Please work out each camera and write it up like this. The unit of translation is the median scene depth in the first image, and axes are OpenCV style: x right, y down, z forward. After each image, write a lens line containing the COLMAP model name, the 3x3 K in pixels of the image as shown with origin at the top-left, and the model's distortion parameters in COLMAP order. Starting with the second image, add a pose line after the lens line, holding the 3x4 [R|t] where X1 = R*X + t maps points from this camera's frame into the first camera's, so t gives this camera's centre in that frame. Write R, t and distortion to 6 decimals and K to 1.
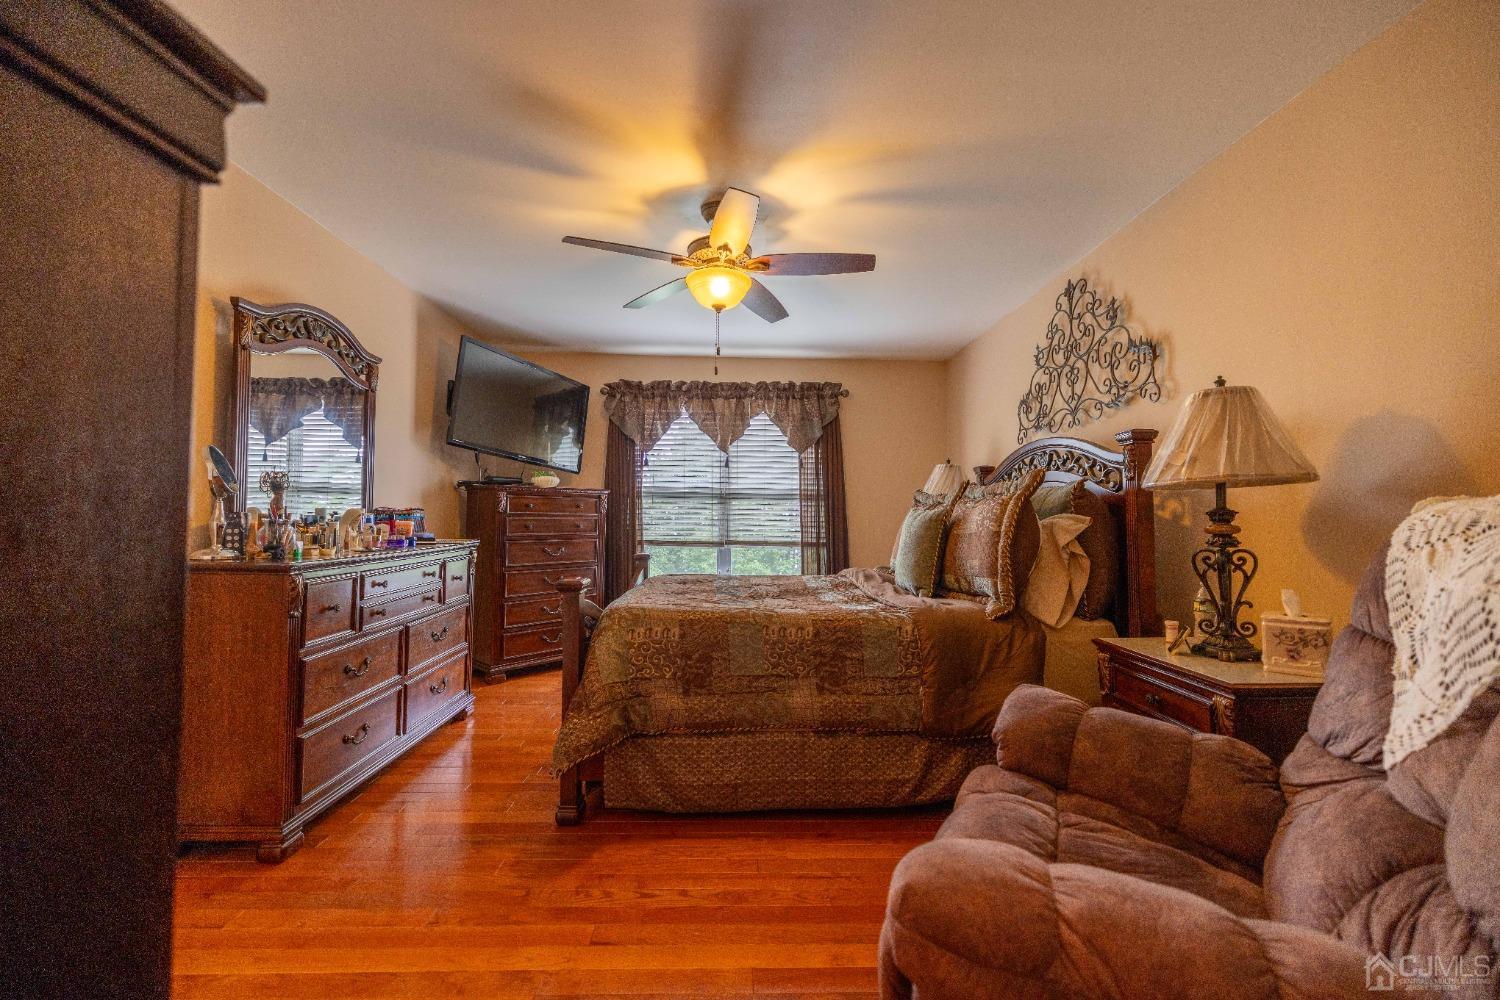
lens RADIAL K [[635.2, 0, 743.7], [0, 635.2, 498.3], [0, 0, 1]] dist [0.002253, -0.000037]
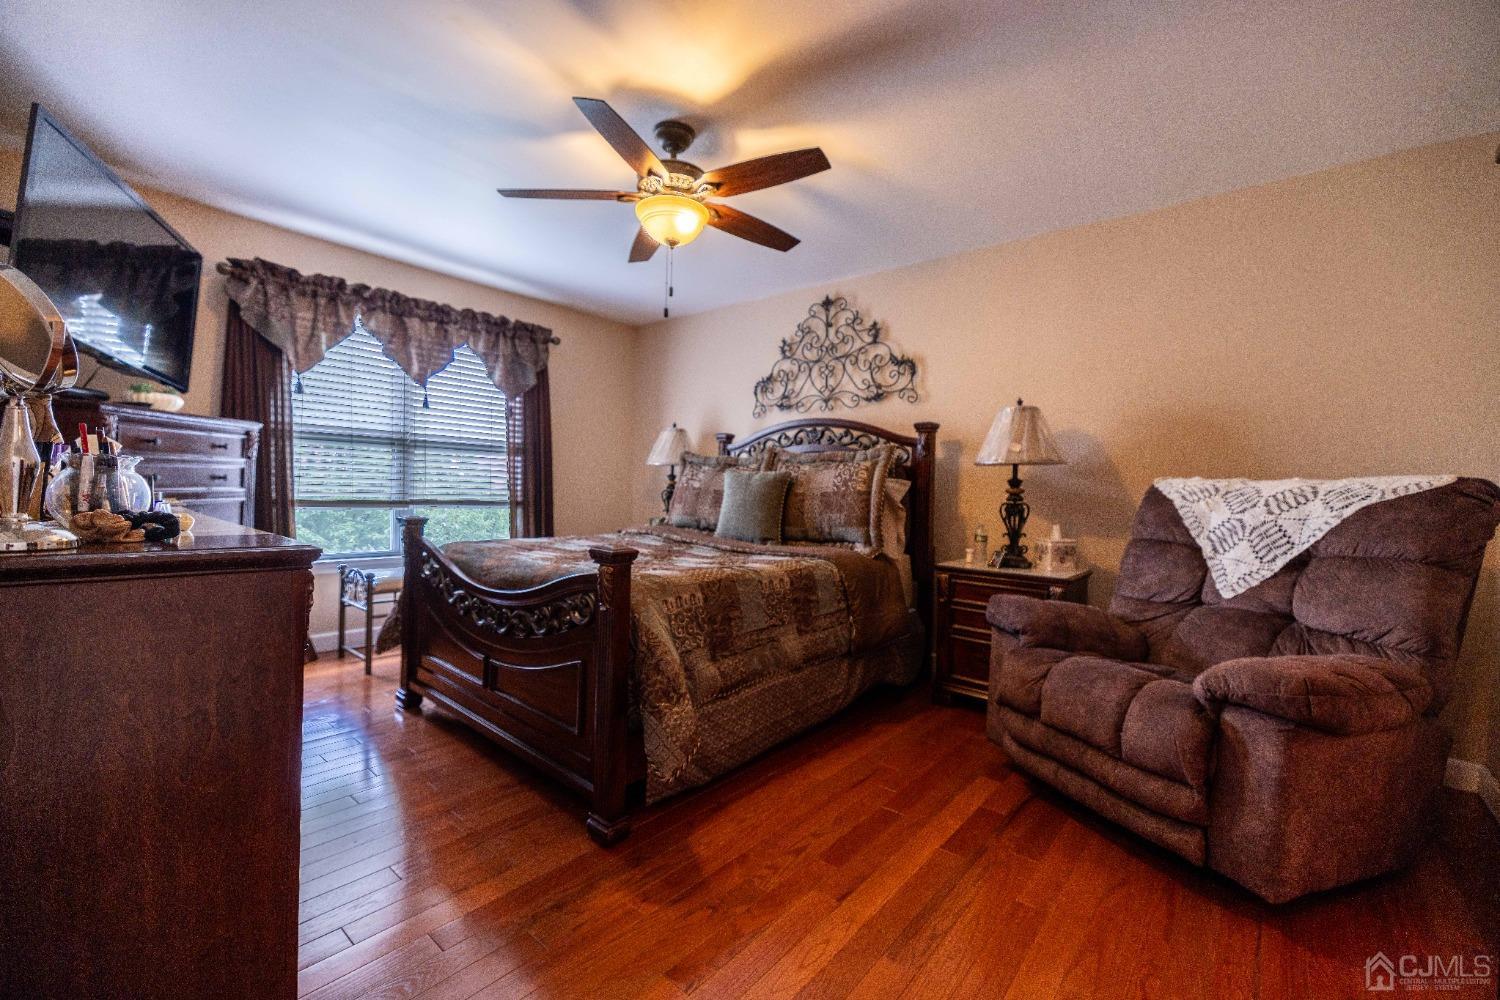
lens RADIAL K [[635.2, 0, 741.4], [0, 635.2, 502.7], [0, 0, 1]] dist [0.002253, -0.000037]
pose [[0.657778, -0.008148, 0.753167, -0.366730], [-0.046803, 0.997567, 0.051667, 0.010321], [-0.751756, -0.069236, 0.655797, 0.169334]]
